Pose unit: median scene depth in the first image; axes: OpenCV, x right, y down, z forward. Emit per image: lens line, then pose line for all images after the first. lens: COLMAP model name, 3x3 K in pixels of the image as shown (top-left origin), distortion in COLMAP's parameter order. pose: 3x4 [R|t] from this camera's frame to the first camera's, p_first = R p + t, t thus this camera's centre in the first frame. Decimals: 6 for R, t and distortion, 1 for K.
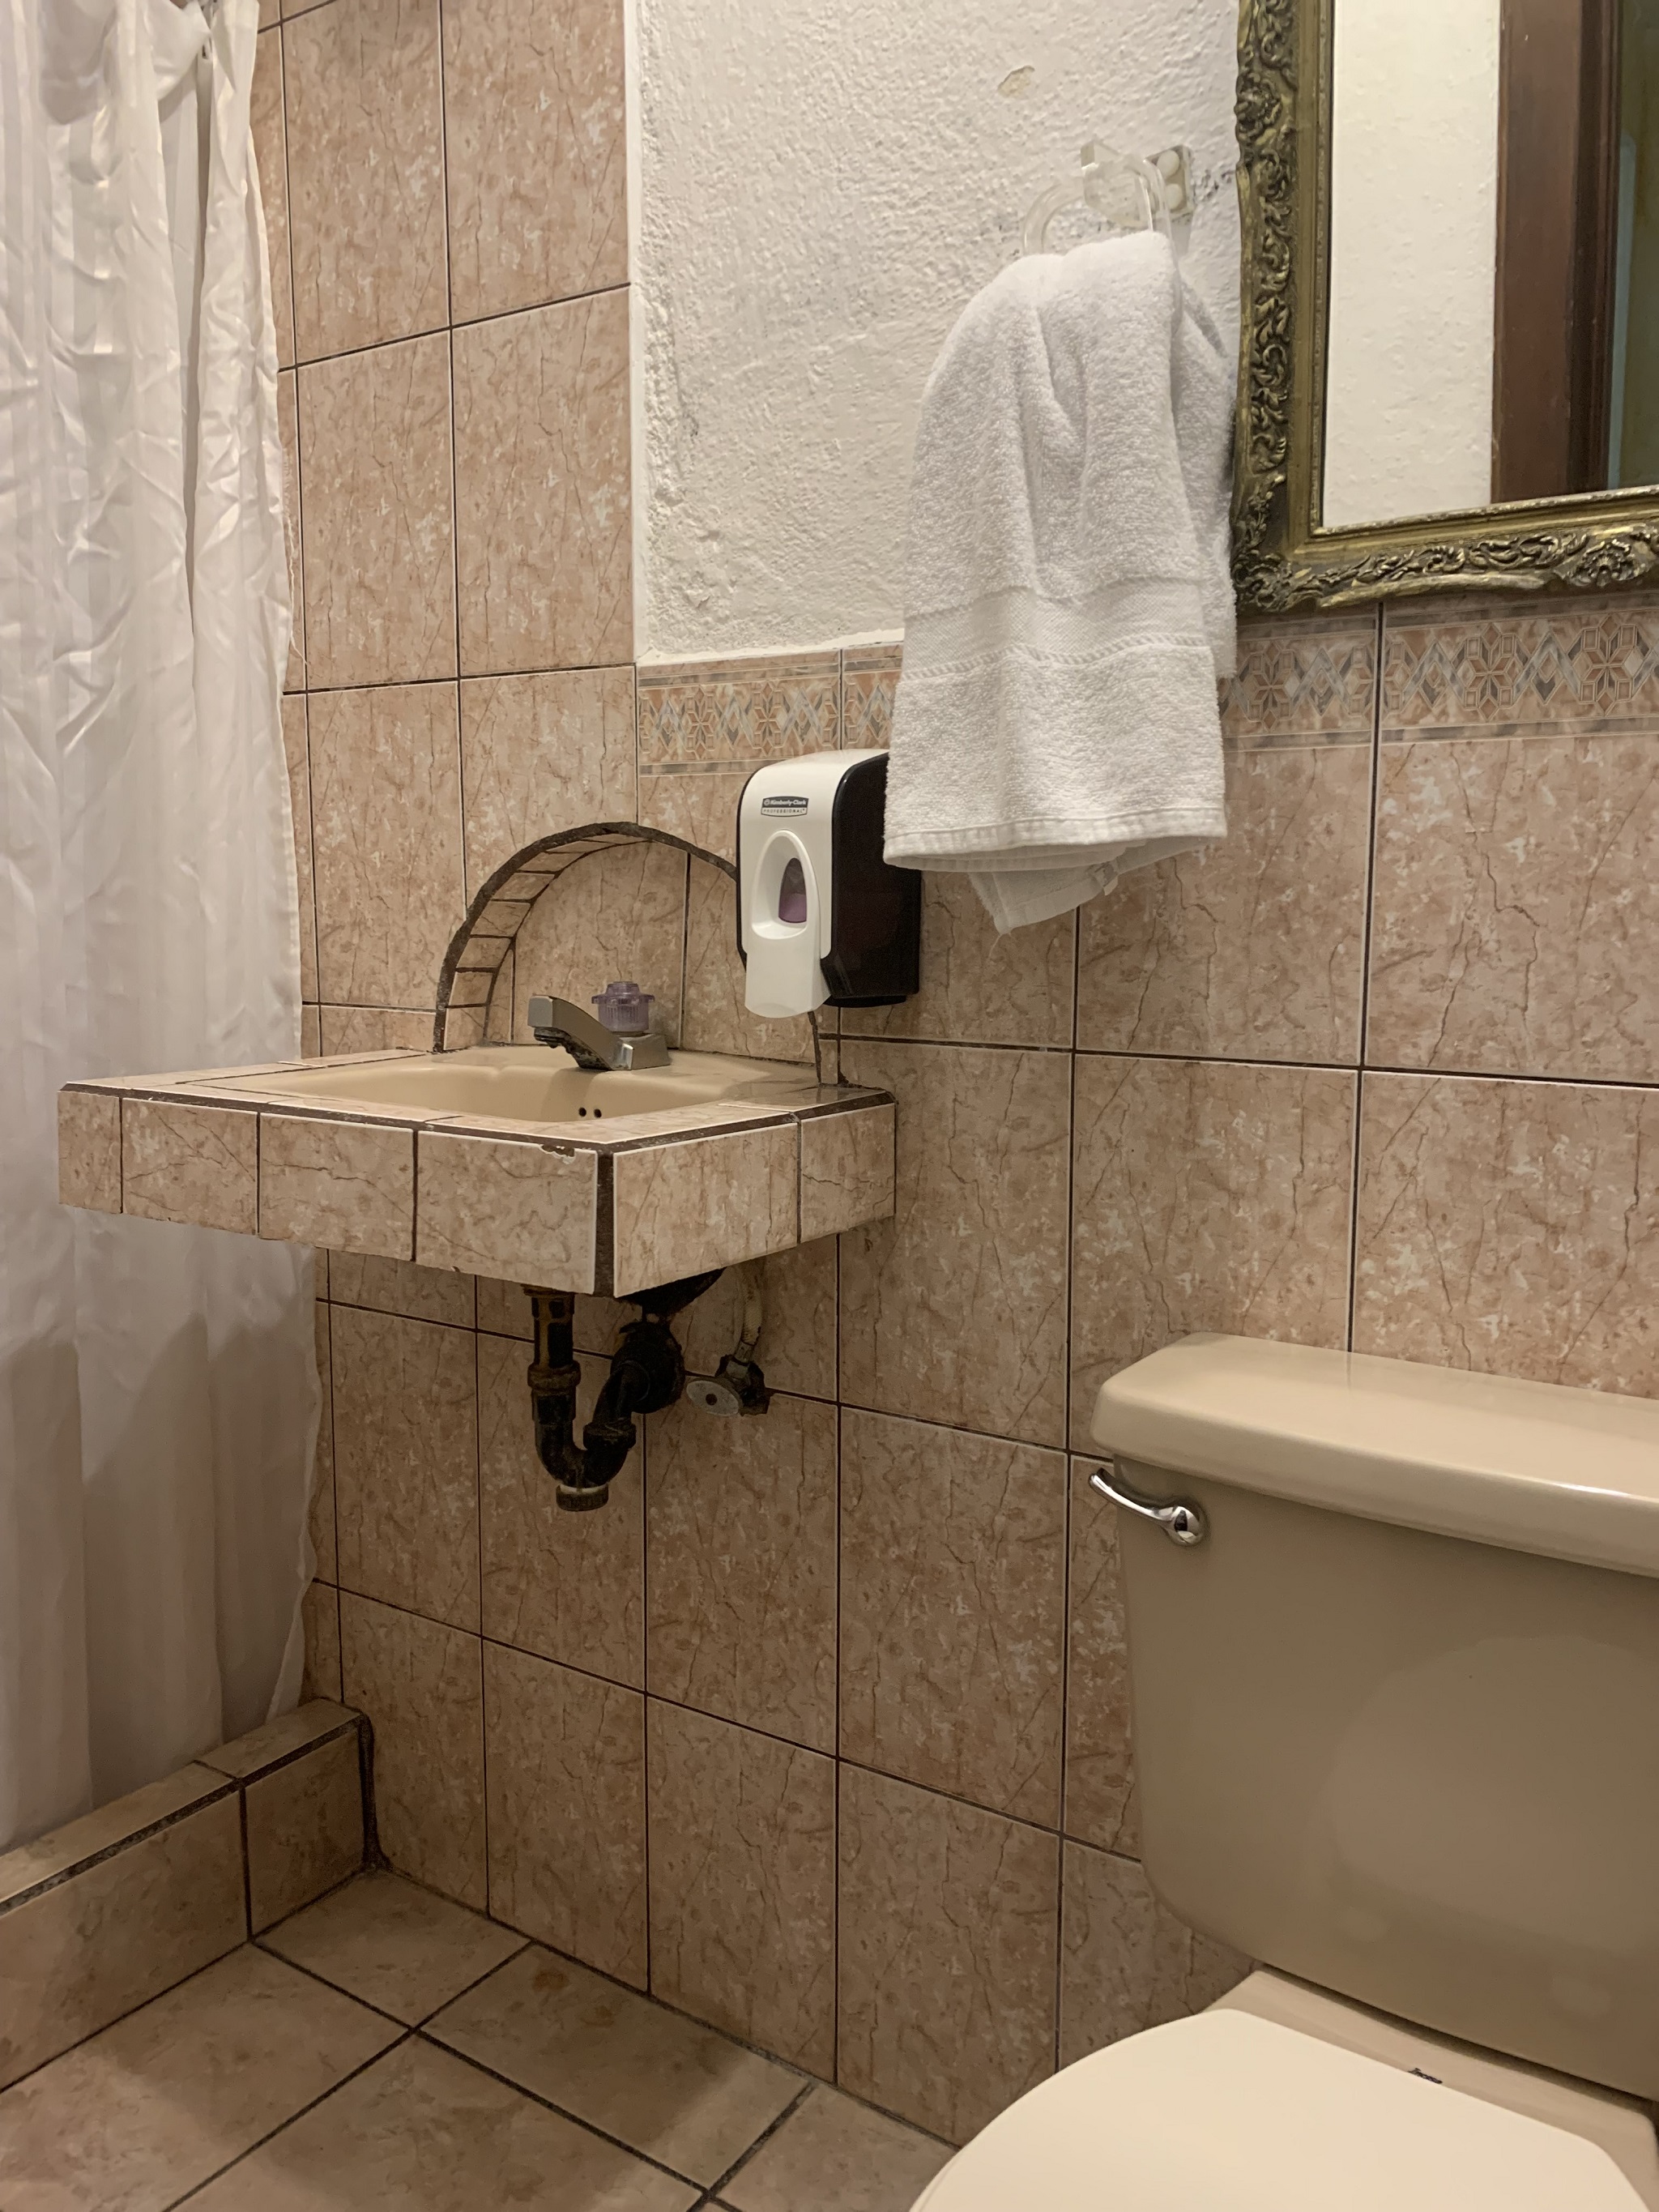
lens RADIAL K [[1692.0, 0, 783.7], [0, 1692.0, 1128.5], [0, 0, 1]] dist [0.027586, -0.029844]
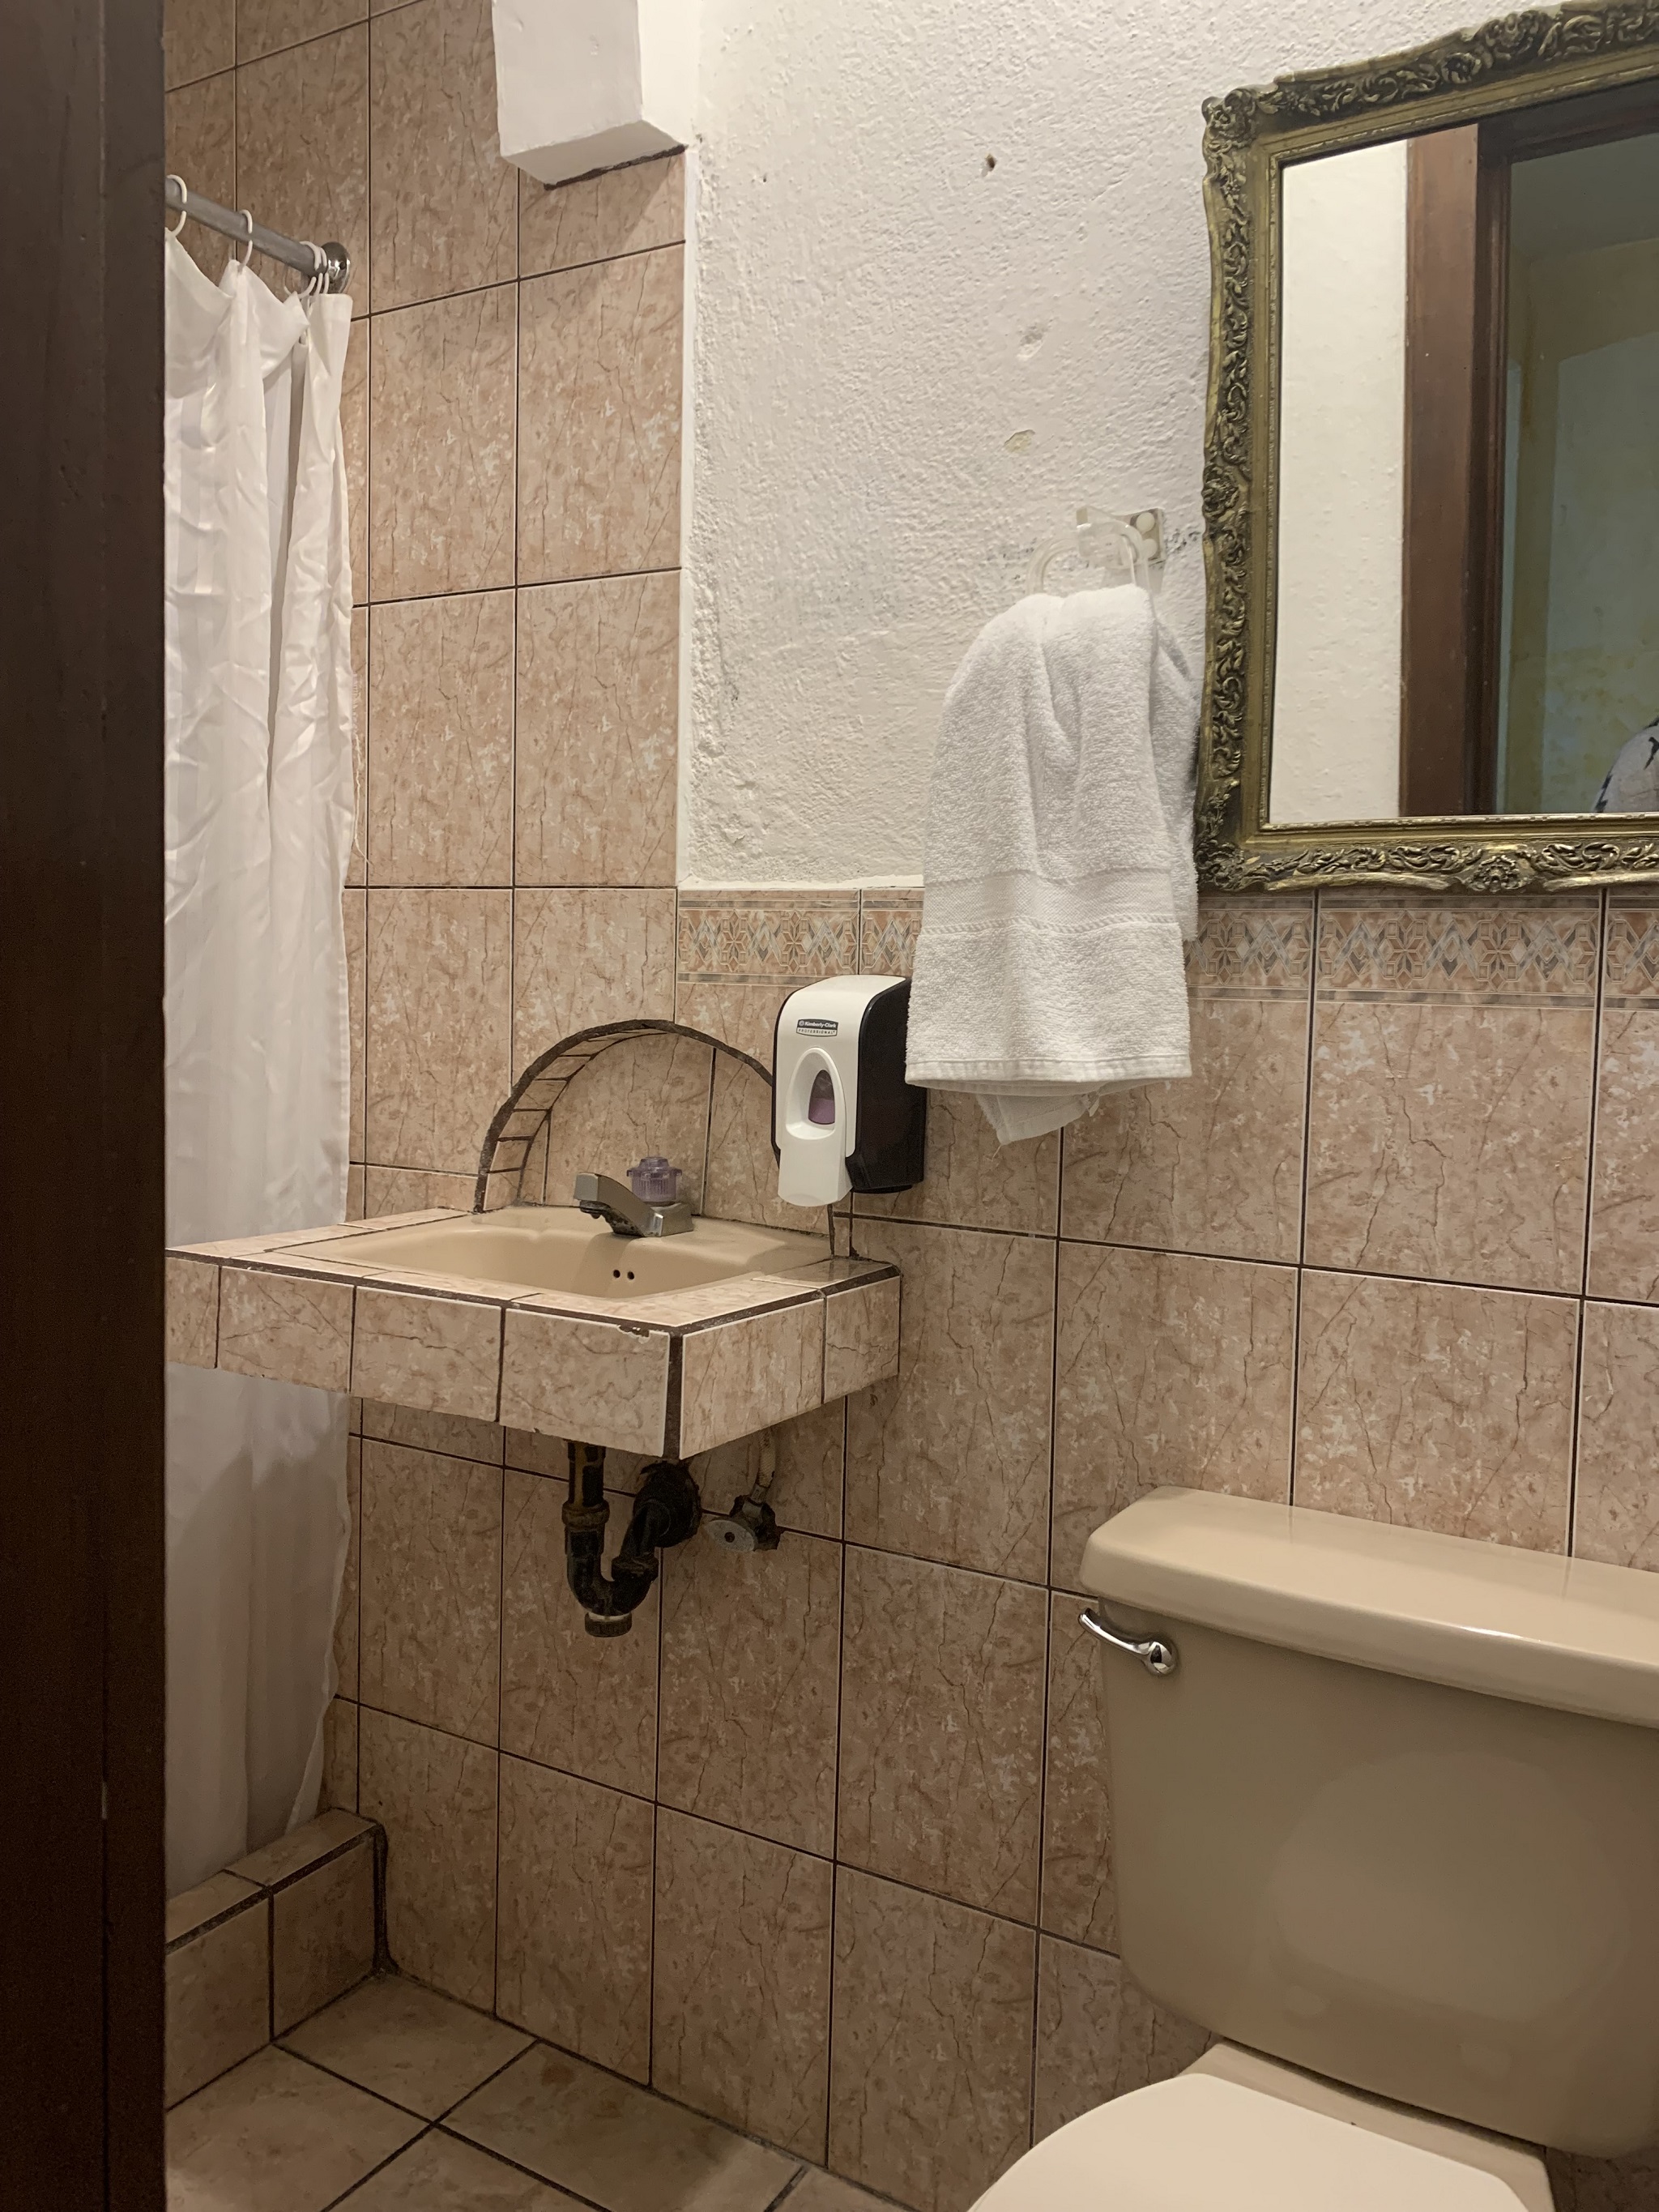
lens RADIAL K [[1692.0, 0, 810.3], [0, 1692.0, 1120.9], [0, 0, 1]] dist [0.027586, -0.029844]
pose [[0.997846, 0.019968, 0.062486, -0.068407], [-0.016276, 0.998122, -0.059053, -0.051451], [-0.063548, 0.057908, 0.996297, -0.146219]]
